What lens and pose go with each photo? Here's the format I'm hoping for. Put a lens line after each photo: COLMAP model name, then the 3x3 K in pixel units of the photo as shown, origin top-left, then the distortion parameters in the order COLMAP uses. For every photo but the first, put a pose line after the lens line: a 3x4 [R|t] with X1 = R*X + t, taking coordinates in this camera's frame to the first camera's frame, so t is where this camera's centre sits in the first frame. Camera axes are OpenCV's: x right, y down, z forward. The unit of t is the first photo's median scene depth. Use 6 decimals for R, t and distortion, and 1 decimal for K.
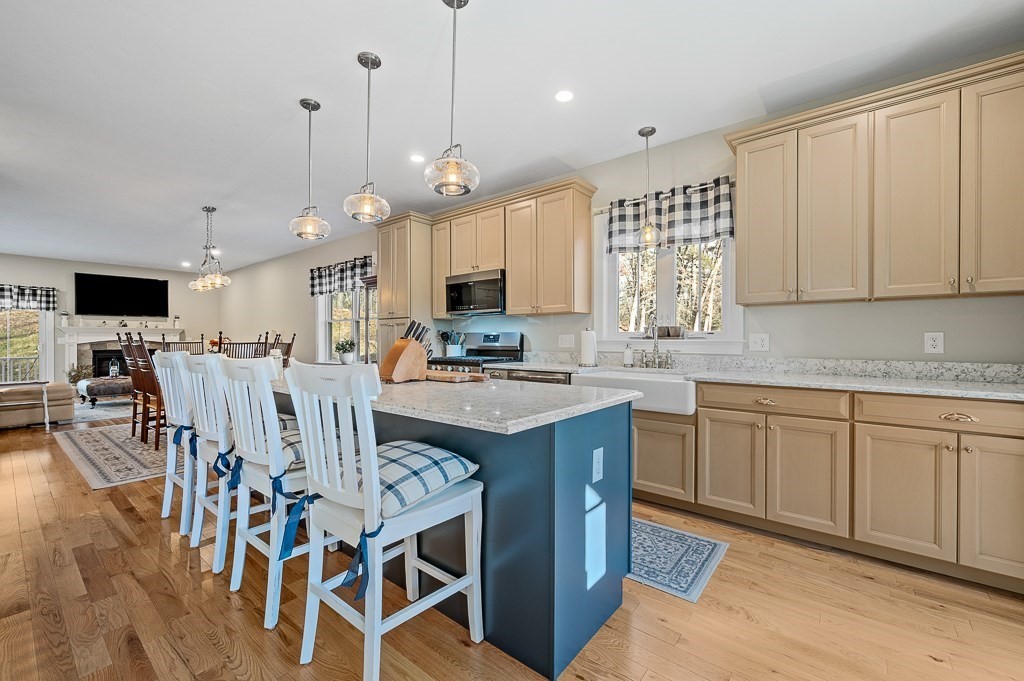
lens RADIAL K [[418.1, 0, 515.4], [0, 418.1, 343.2], [0, 0, 1]] dist [-0.000213, -0.000305]
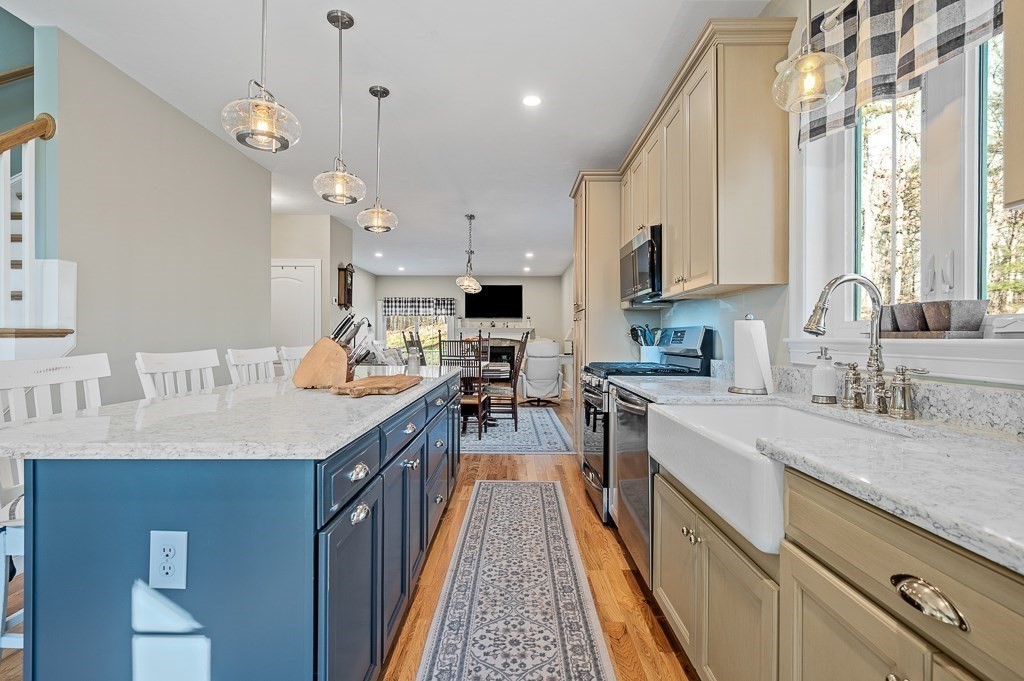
lens RADIAL K [[490.0, 0, 515.4], [0, 490.0, 335.4], [0, 0, 1]] dist [0.002467, 0.000448]
pose [[0.620097, -0.001804, -0.784523, 0.459655], [-0.010806, 0.999883, -0.010841, -0.003019], [0.784451, 0.015200, 0.620005, 0.437780]]
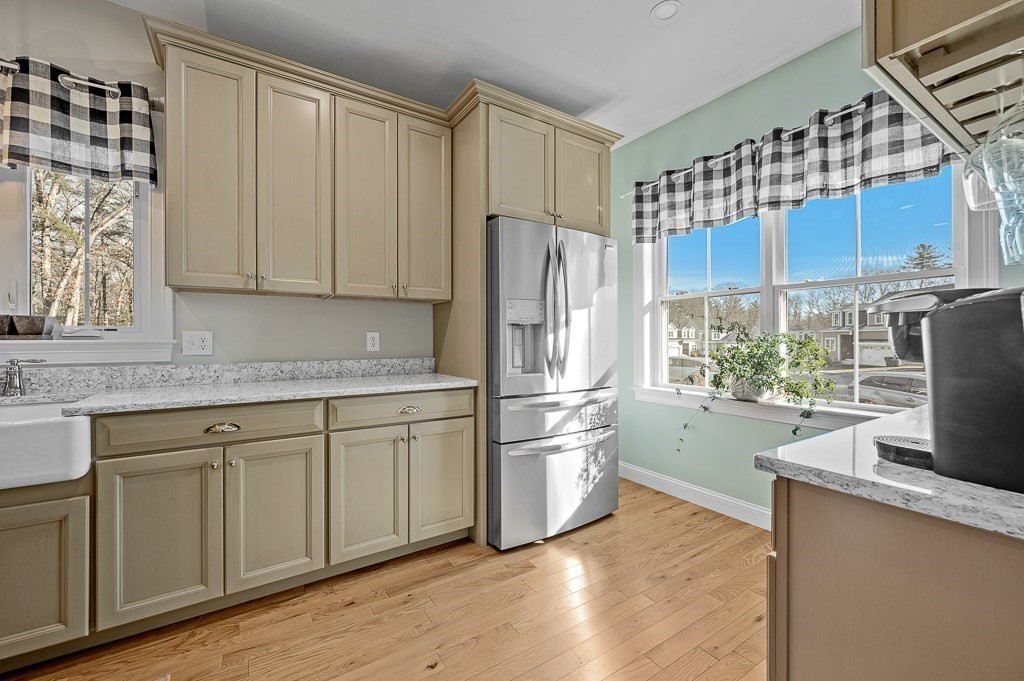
lens RADIAL K [[418.1, 0, 515.3], [0, 418.1, 338.2], [0, 0, 1]] dist [-0.000213, -0.000305]
pose [[0.316505, -0.000608, 0.948591, 0.062795], [0.012516, 0.999915, -0.003535, -0.001335], [-0.948508, 0.012992, 0.316485, 0.217793]]
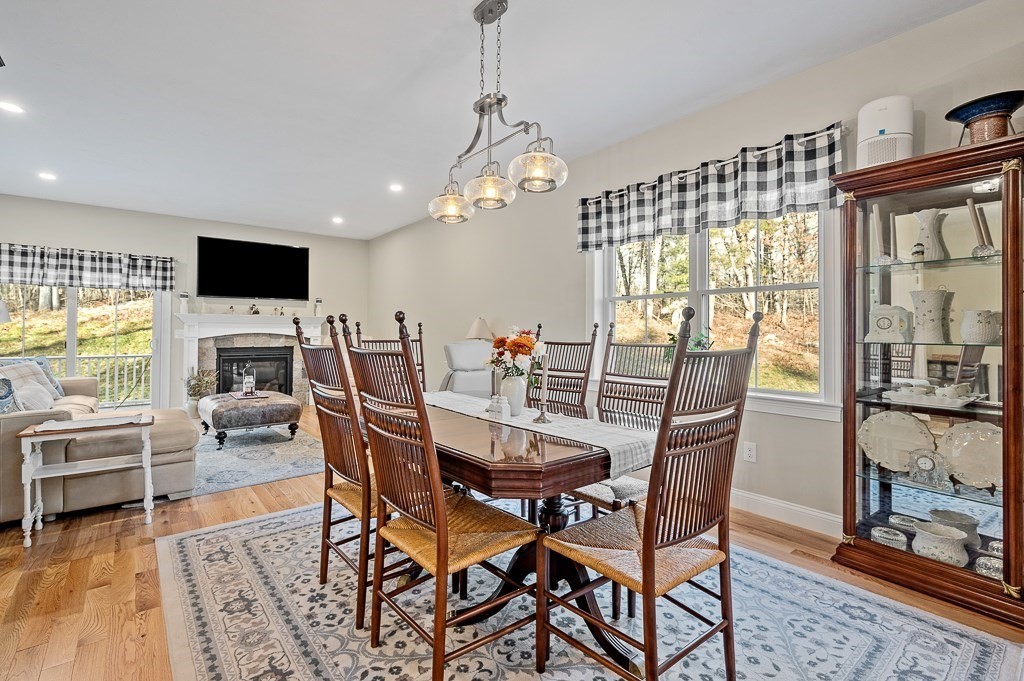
lens RADIAL K [[465.2, 0, 508.9], [0, 465.2, 325.7], [0, 0, 1]] dist [0.001162, -0.001024]
pose [[0.977329, 0.001321, -0.211723, -0.853352], [-0.006144, 0.999736, -0.022126, -0.013842], [0.211638, 0.022925, 0.977079, 0.791917]]
